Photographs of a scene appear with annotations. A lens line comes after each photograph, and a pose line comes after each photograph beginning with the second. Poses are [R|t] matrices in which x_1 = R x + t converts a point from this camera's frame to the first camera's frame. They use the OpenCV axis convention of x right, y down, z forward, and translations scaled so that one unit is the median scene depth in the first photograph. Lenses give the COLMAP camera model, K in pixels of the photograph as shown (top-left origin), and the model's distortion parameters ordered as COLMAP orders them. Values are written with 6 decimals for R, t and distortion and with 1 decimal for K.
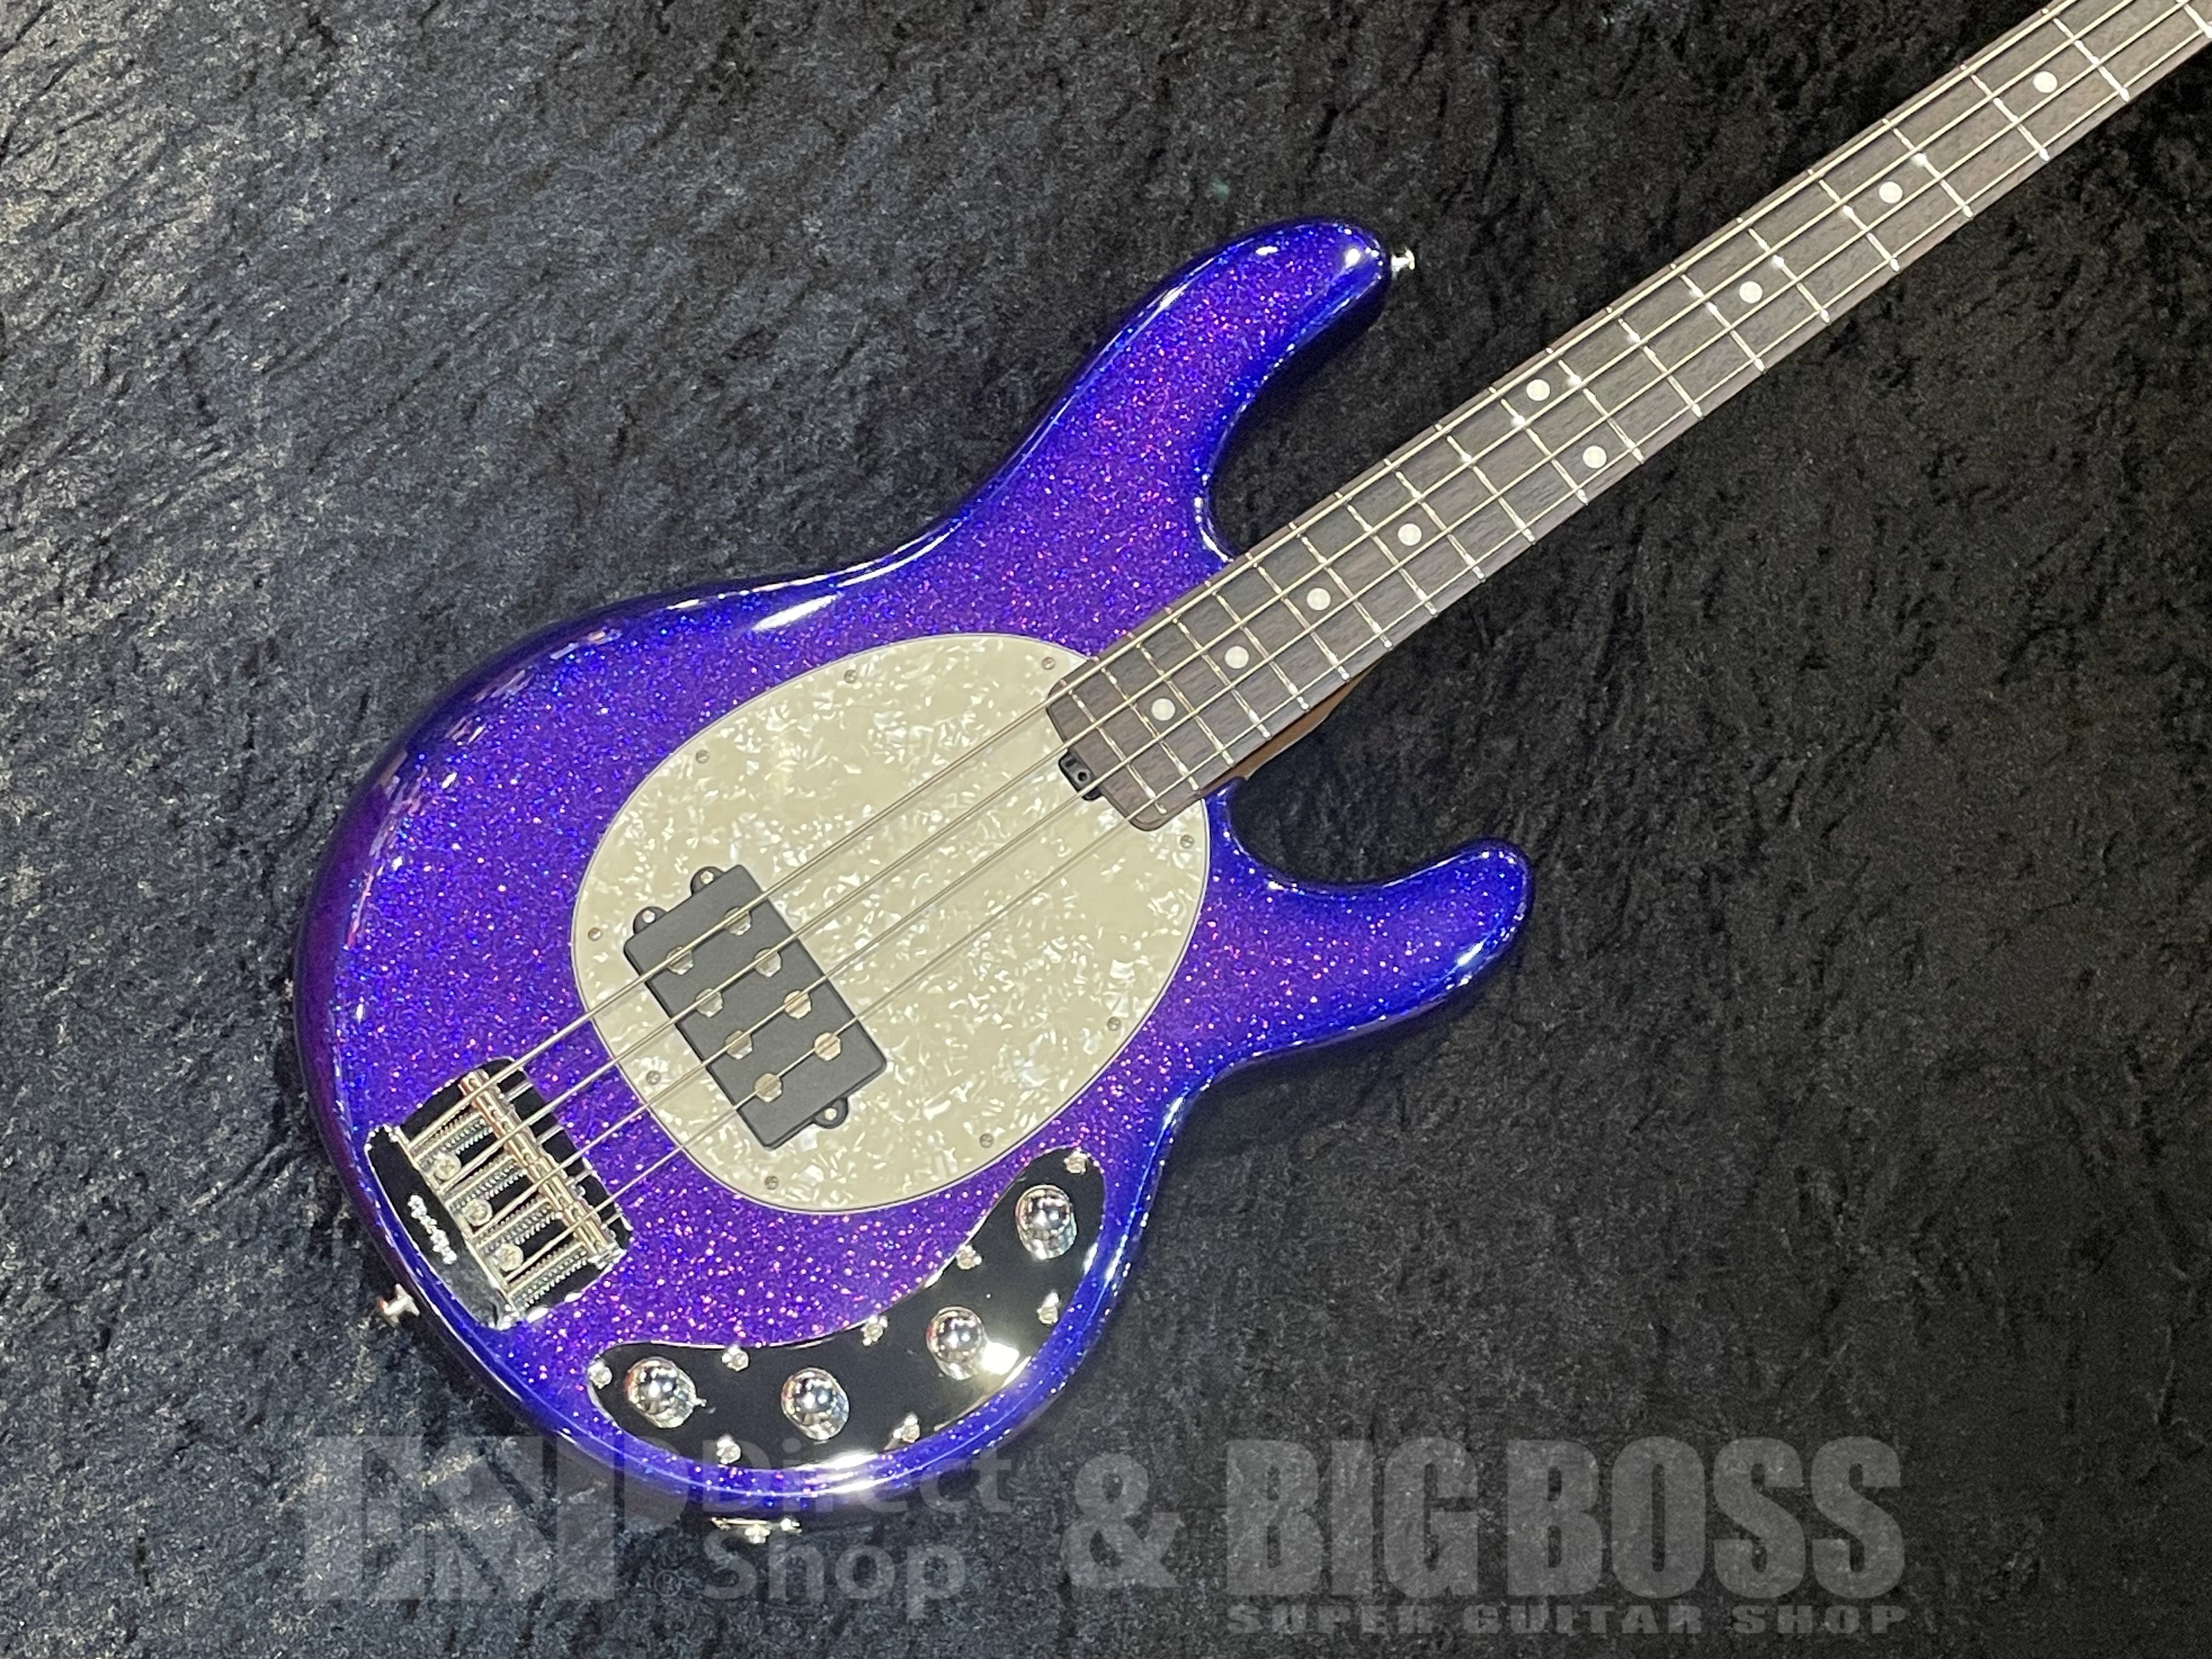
lens RADIAL K [[3399.0, 0, 1113.4], [0, 3399.0, 813.3], [0, 0, 1]] dist [0.110785, 0.000000]
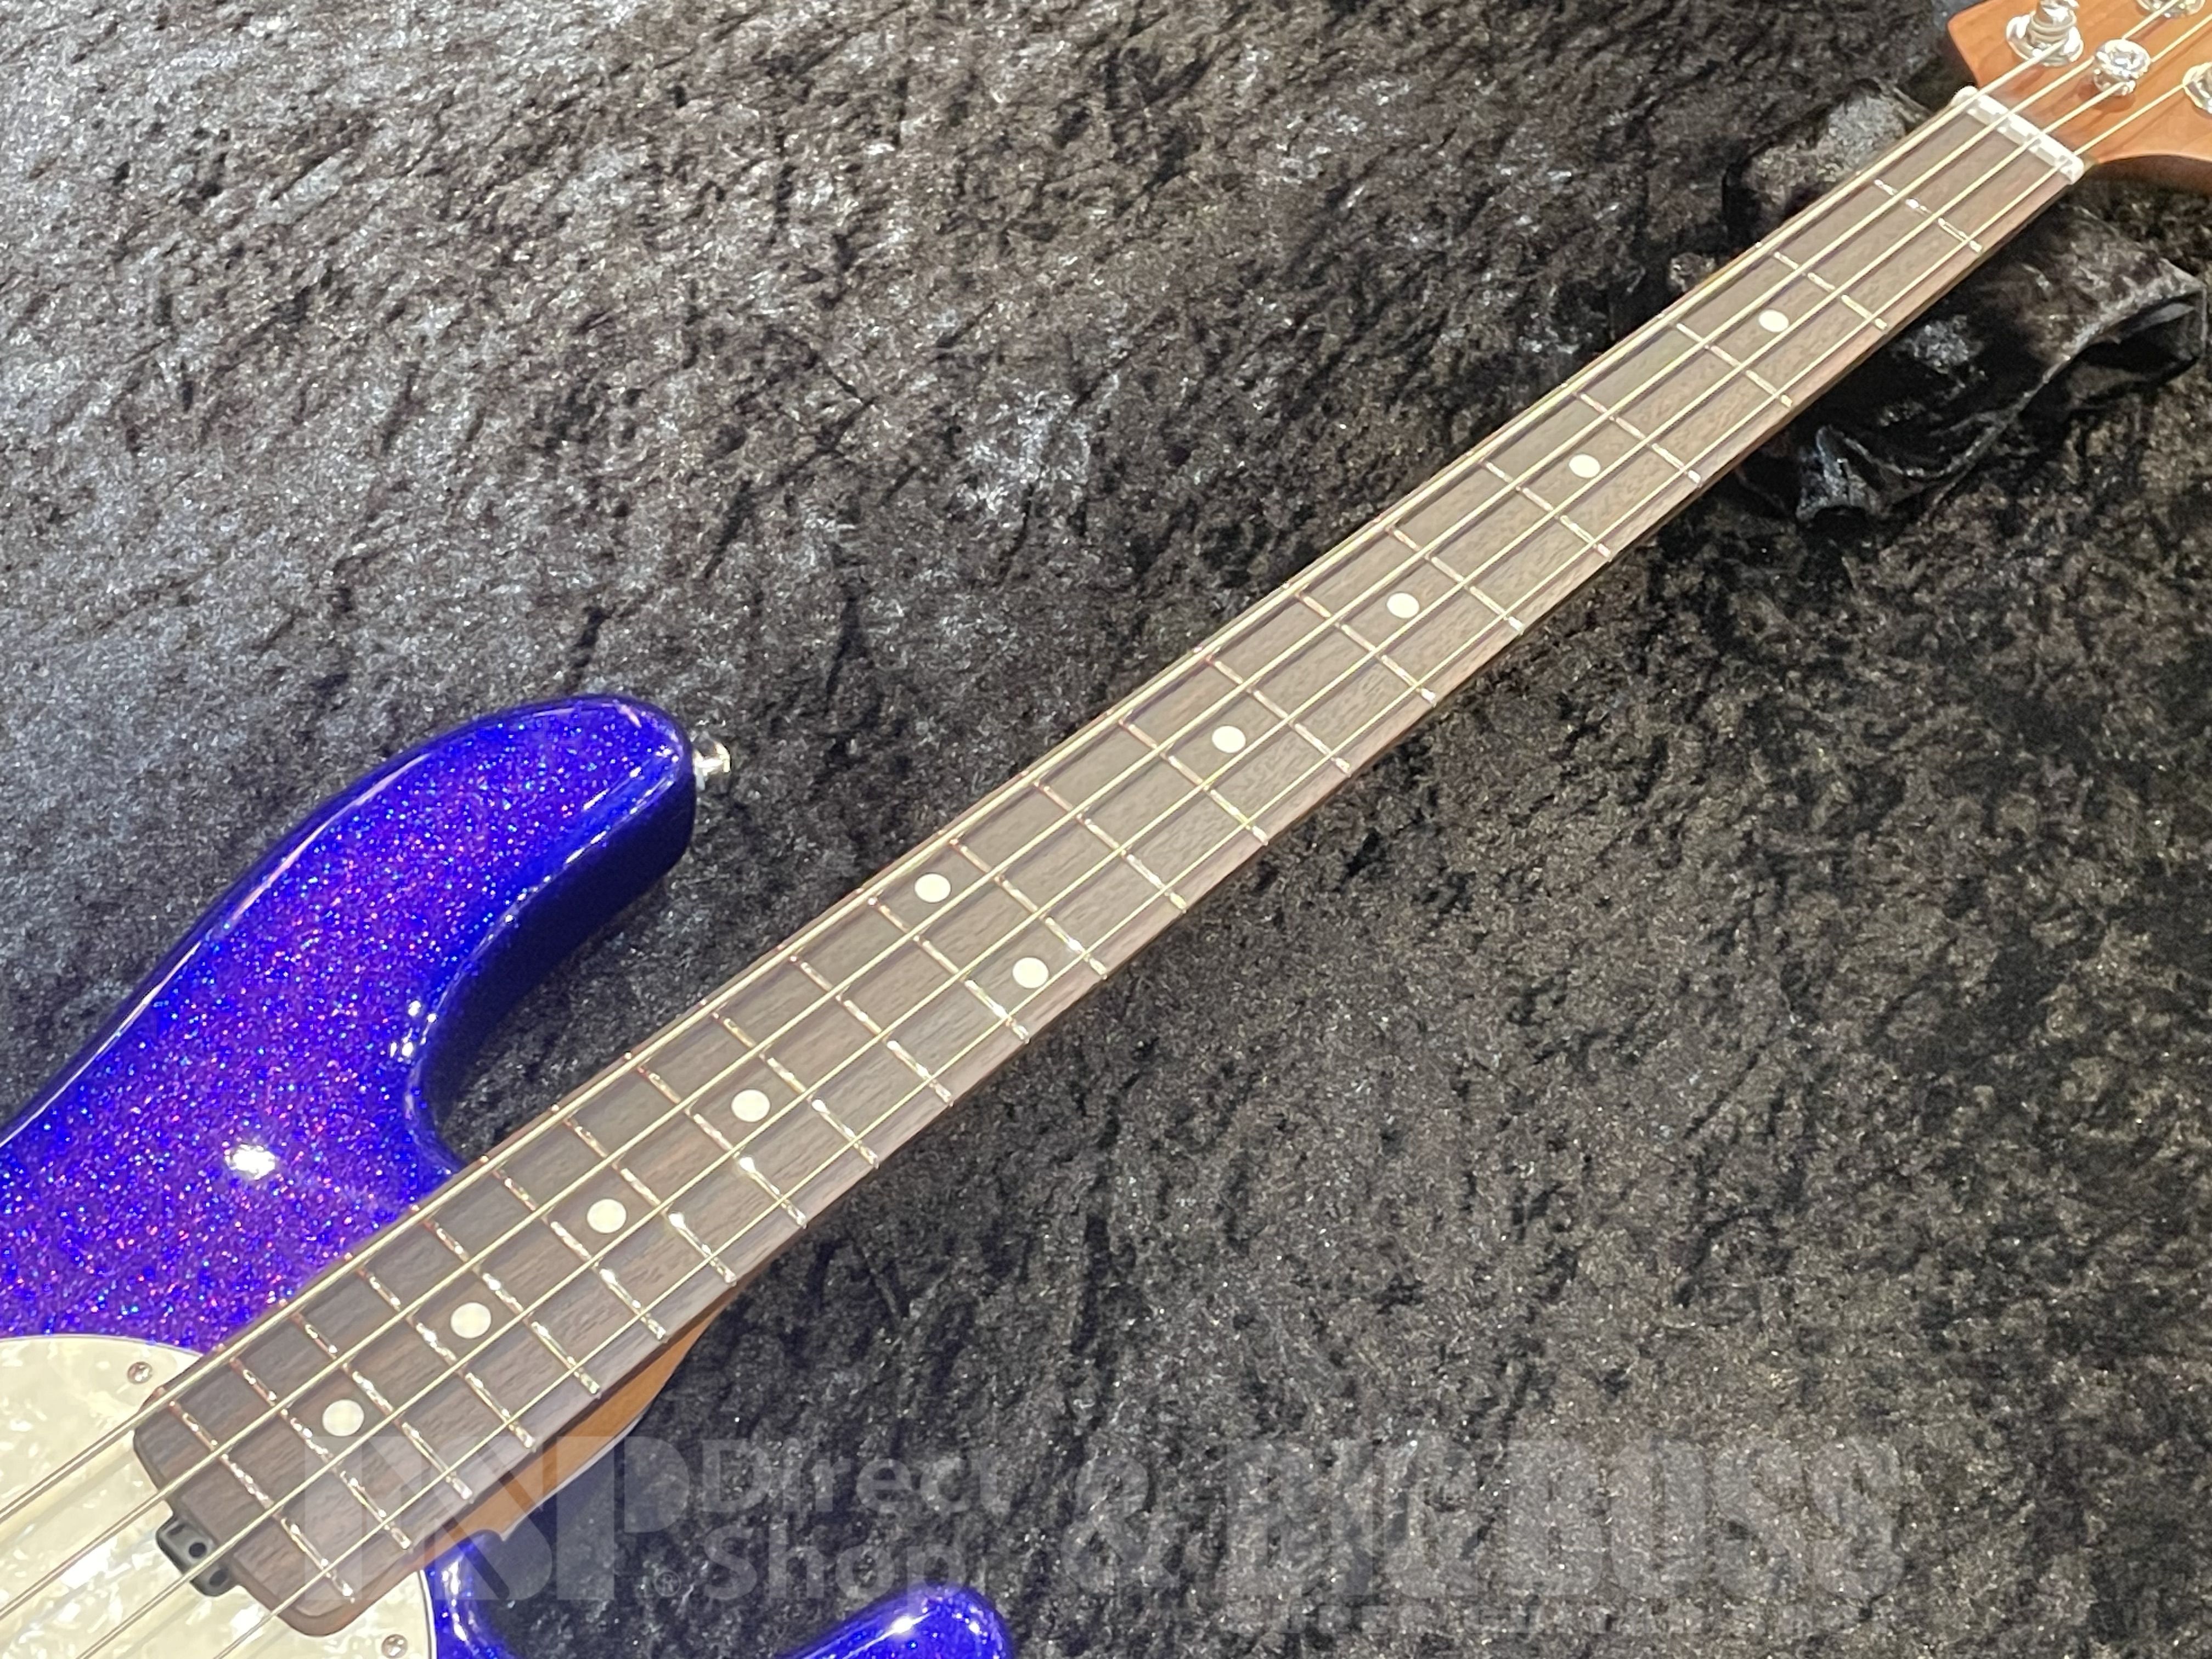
lens RADIAL K [[3399.0, 0, 1129.5], [0, 3399.0, 815.6], [0, 0, 1]] dist [0.110785, 0.000000]
pose [[0.980864, -0.064908, 0.183558, 0.042603], [0.125524, 0.931512, -0.341363, 0.084241], [-0.148829, 0.357872, 0.921834, 0.382899]]
